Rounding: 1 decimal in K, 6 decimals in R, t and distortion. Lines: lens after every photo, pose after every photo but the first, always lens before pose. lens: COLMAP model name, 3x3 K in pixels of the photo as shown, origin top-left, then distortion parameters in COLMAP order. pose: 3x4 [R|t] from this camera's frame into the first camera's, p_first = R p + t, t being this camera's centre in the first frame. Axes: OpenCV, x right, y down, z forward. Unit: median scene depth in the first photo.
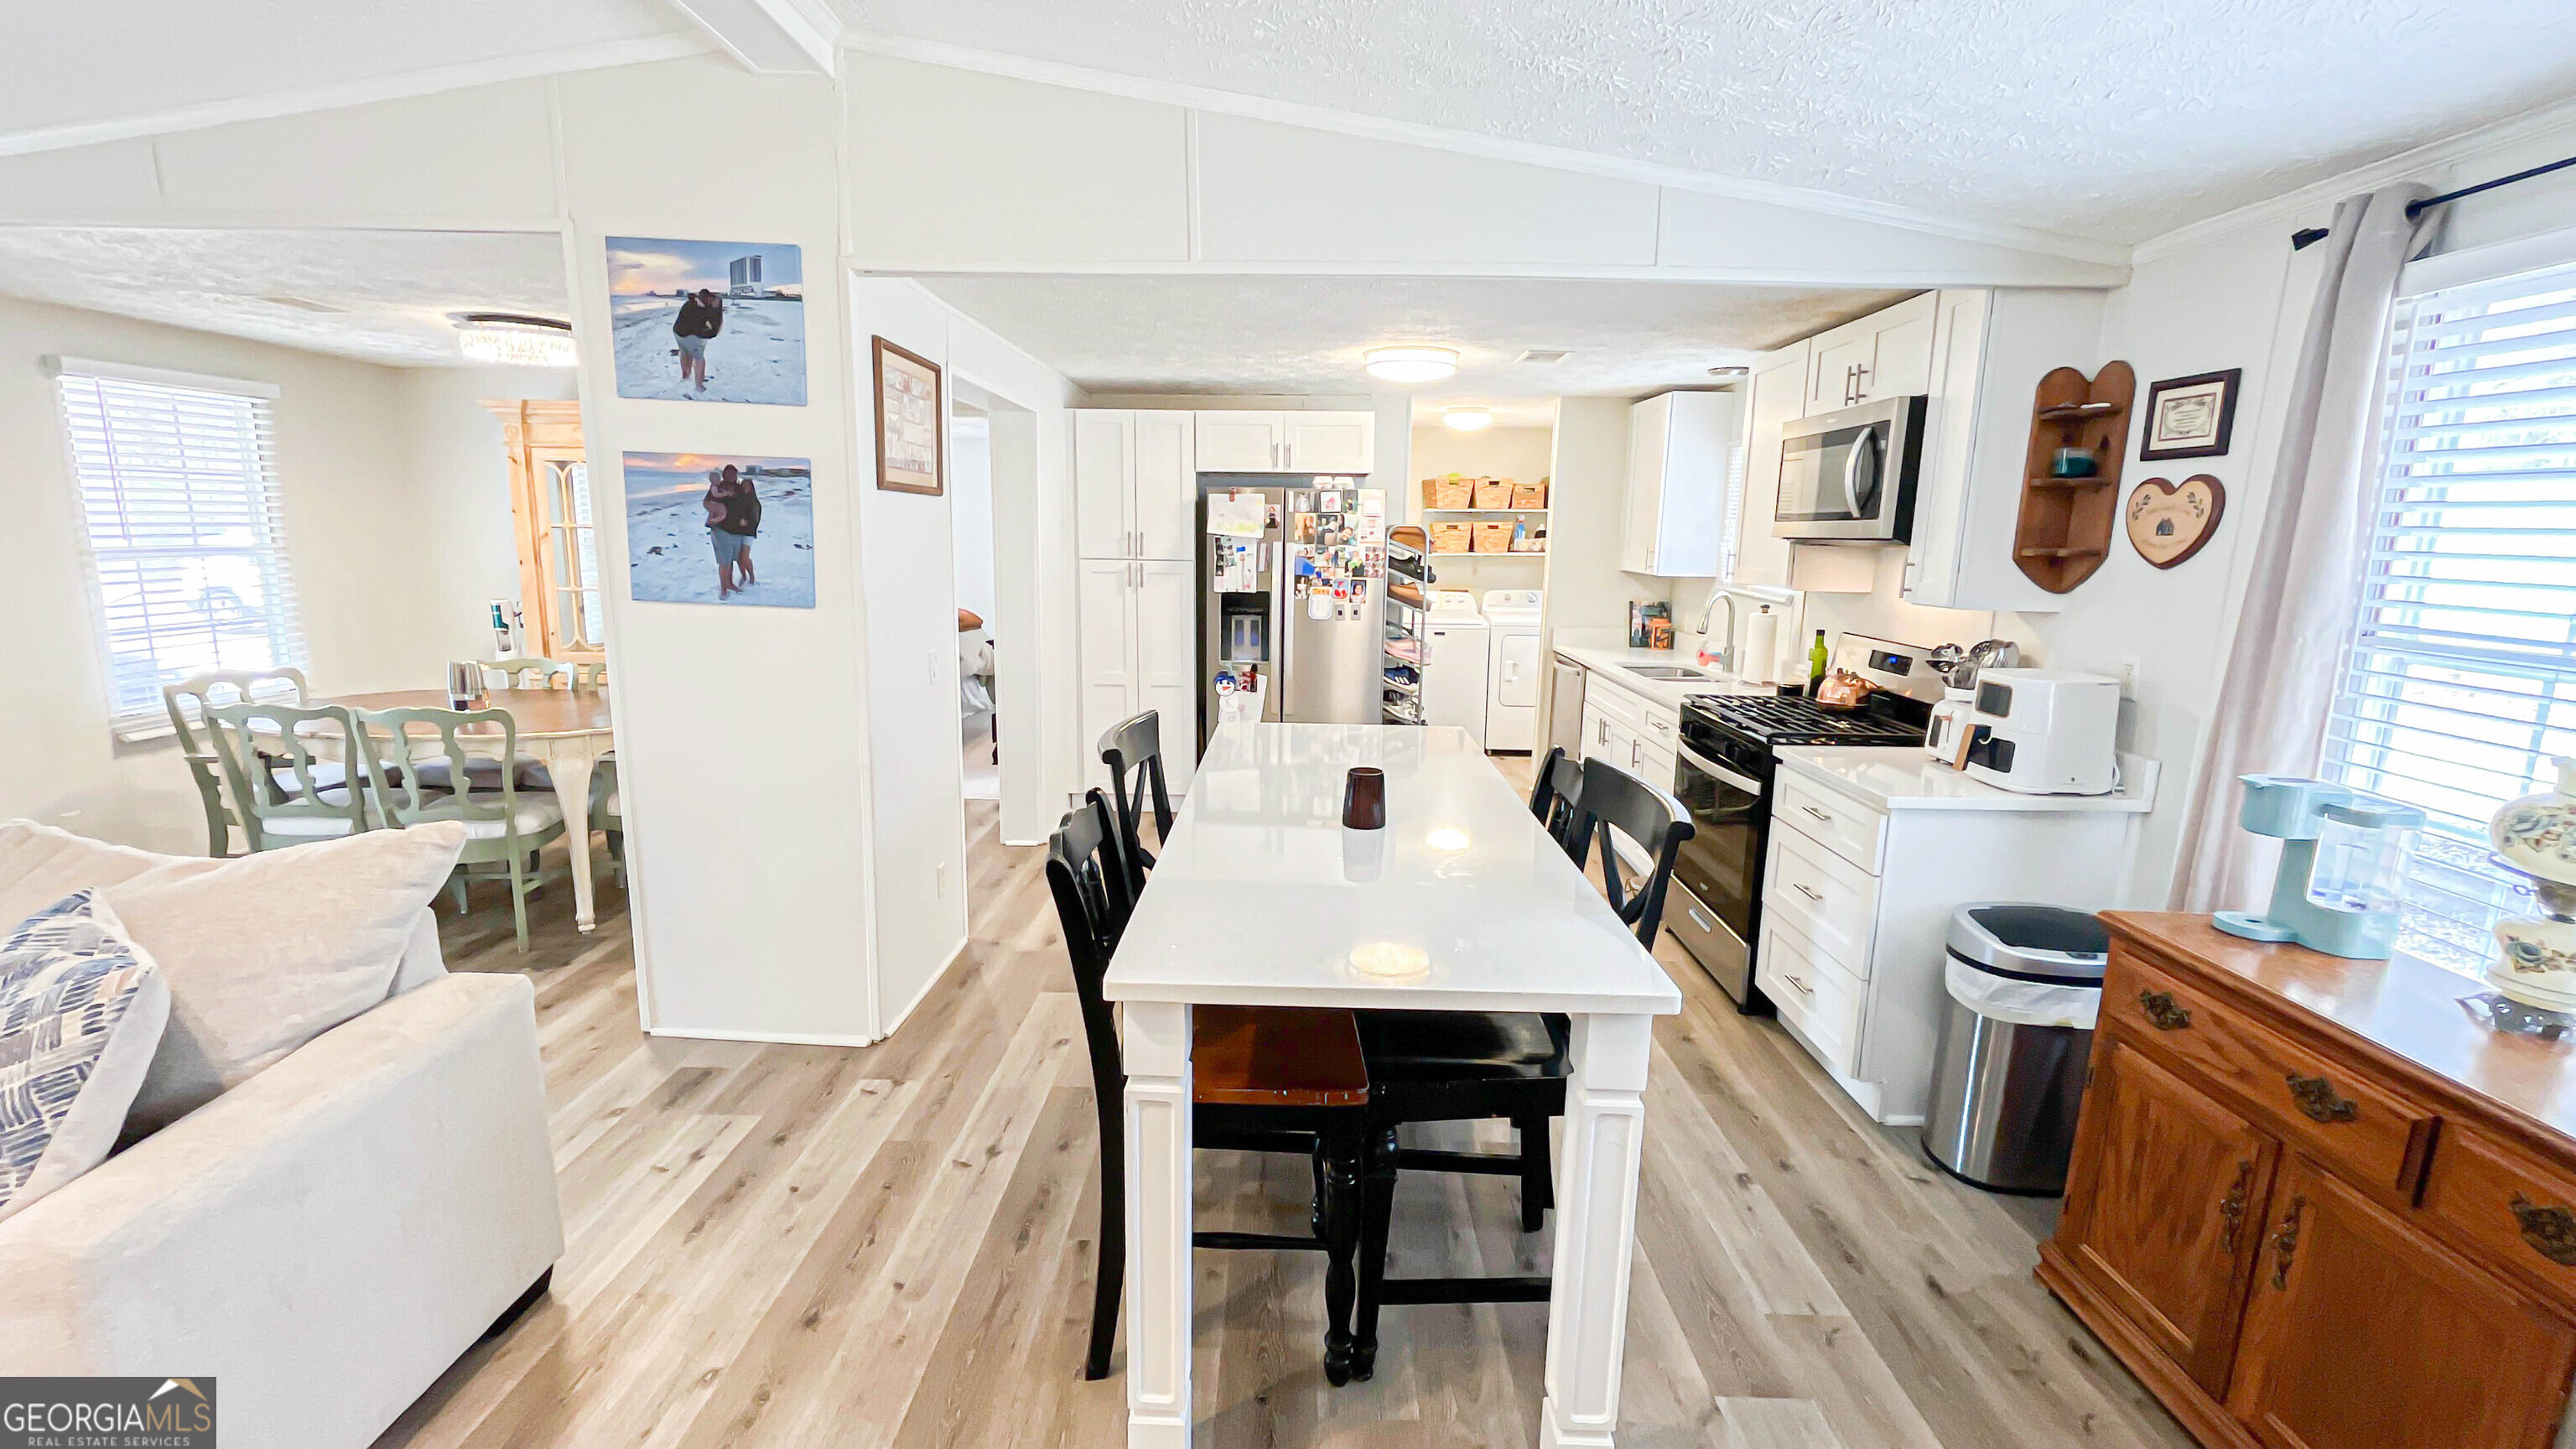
lens RADIAL K [[1045.9, 0, 1283.6], [0, 1045.9, 714.4], [0, 0, 1]] dist [-0.002394, -0.000198]
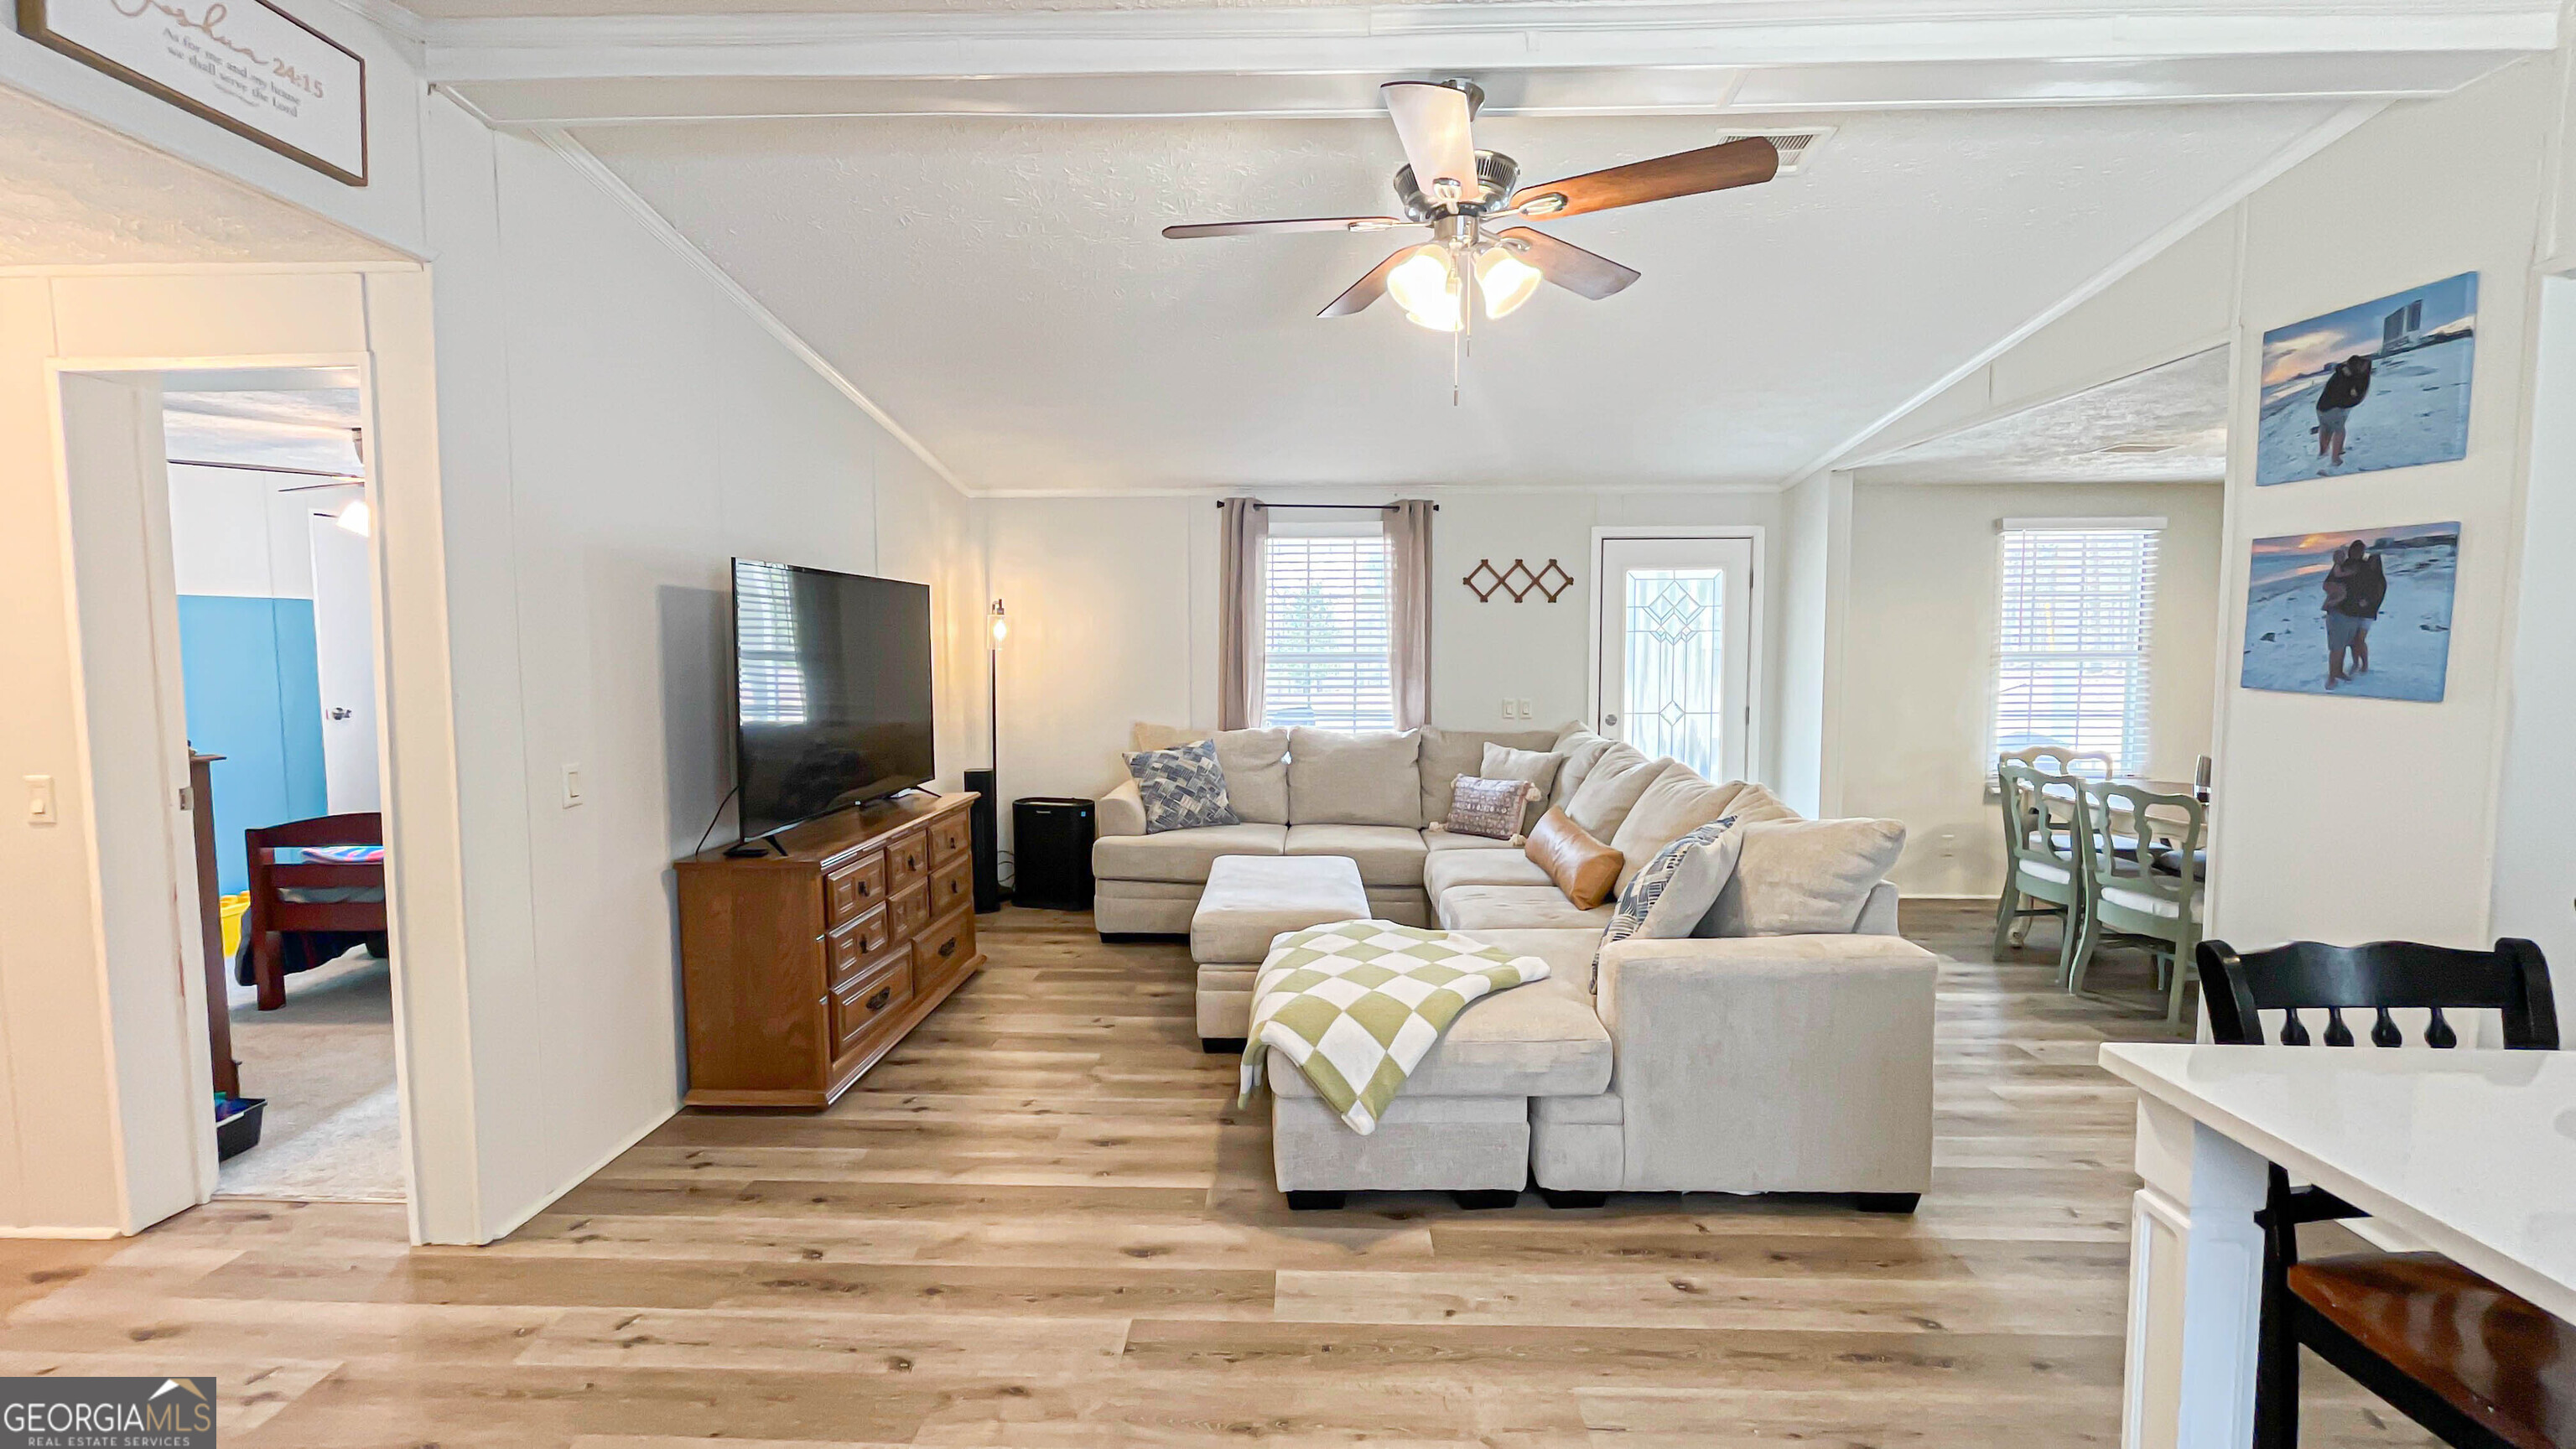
lens RADIAL K [[1045.9, 0, 1282.5], [0, 1045.9, 714.1], [0, 0, 1]] dist [-0.002394, -0.000198]
pose [[-0.017583, 0.049253, -0.998632, 0.305107], [-0.173623, 0.983461, 0.051562, 0.017728], [0.984655, 0.174292, -0.008741, 0.095899]]
